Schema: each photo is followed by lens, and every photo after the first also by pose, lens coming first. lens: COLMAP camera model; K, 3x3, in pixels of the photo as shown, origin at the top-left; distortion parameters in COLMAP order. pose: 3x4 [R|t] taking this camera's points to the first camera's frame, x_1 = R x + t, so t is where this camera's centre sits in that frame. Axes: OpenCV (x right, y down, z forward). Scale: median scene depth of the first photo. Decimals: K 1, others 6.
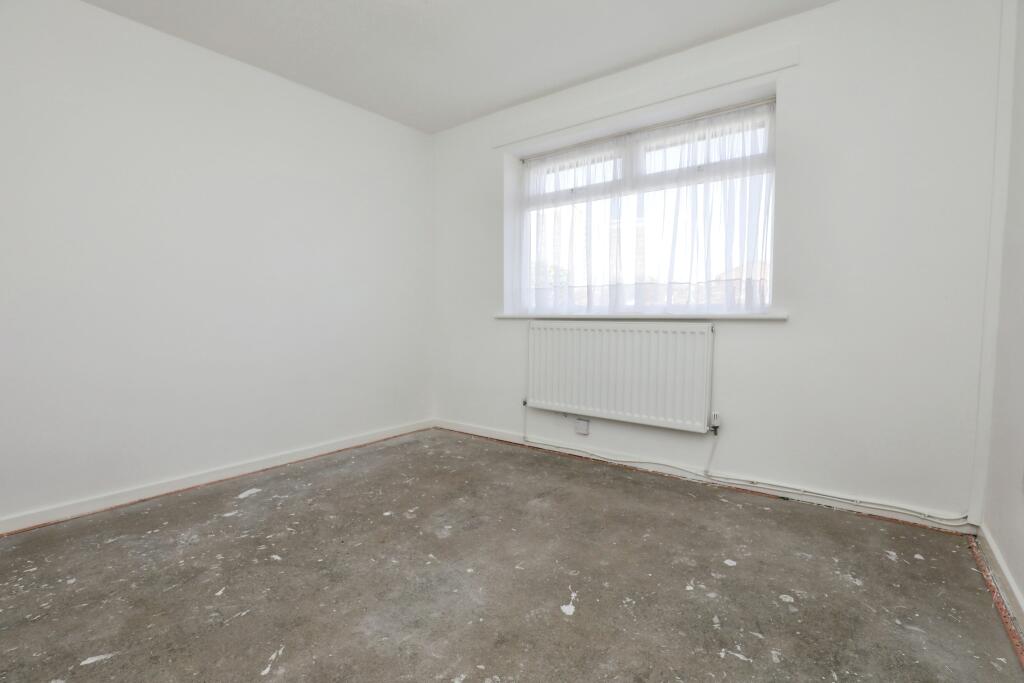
lens RADIAL K [[471.1, 0, 512.0], [0, 471.1, 341.5], [0, 0, 1]] dist [-0.024723, 0.000030]
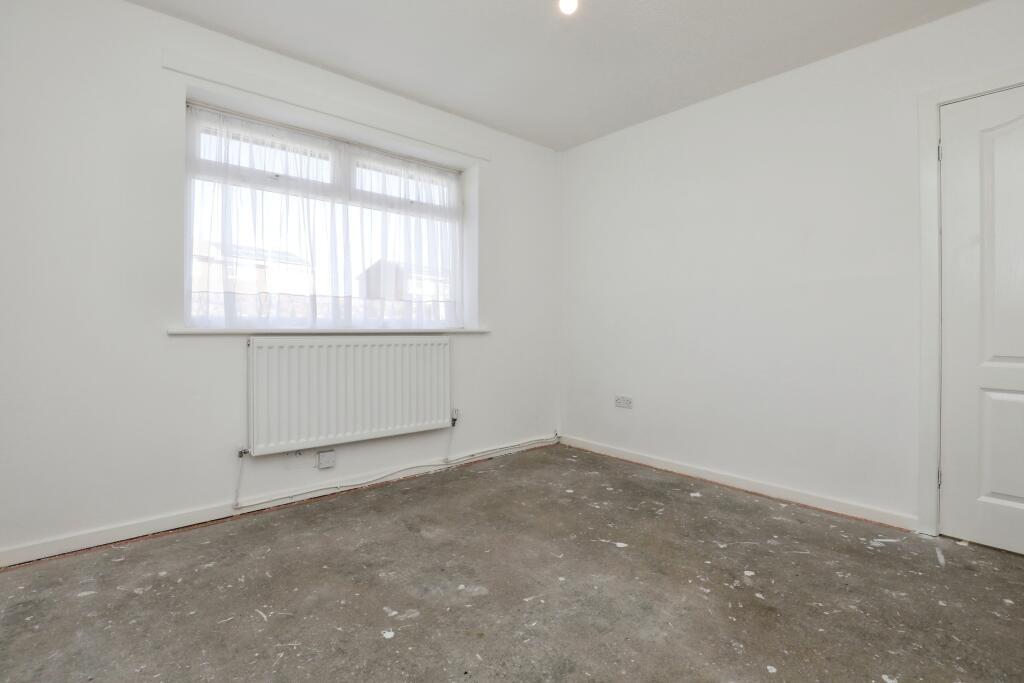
lens RADIAL K [[478.5, 0, 511.3], [0, 478.5, 322.4], [0, 0, 1]] dist [-0.030635, 0.000419]
pose [[0.188389, 0.011592, 0.982026, -0.777963], [0.051888, 0.998416, -0.021739, -0.038761], [-0.980723, 0.055051, 0.187489, 0.601874]]
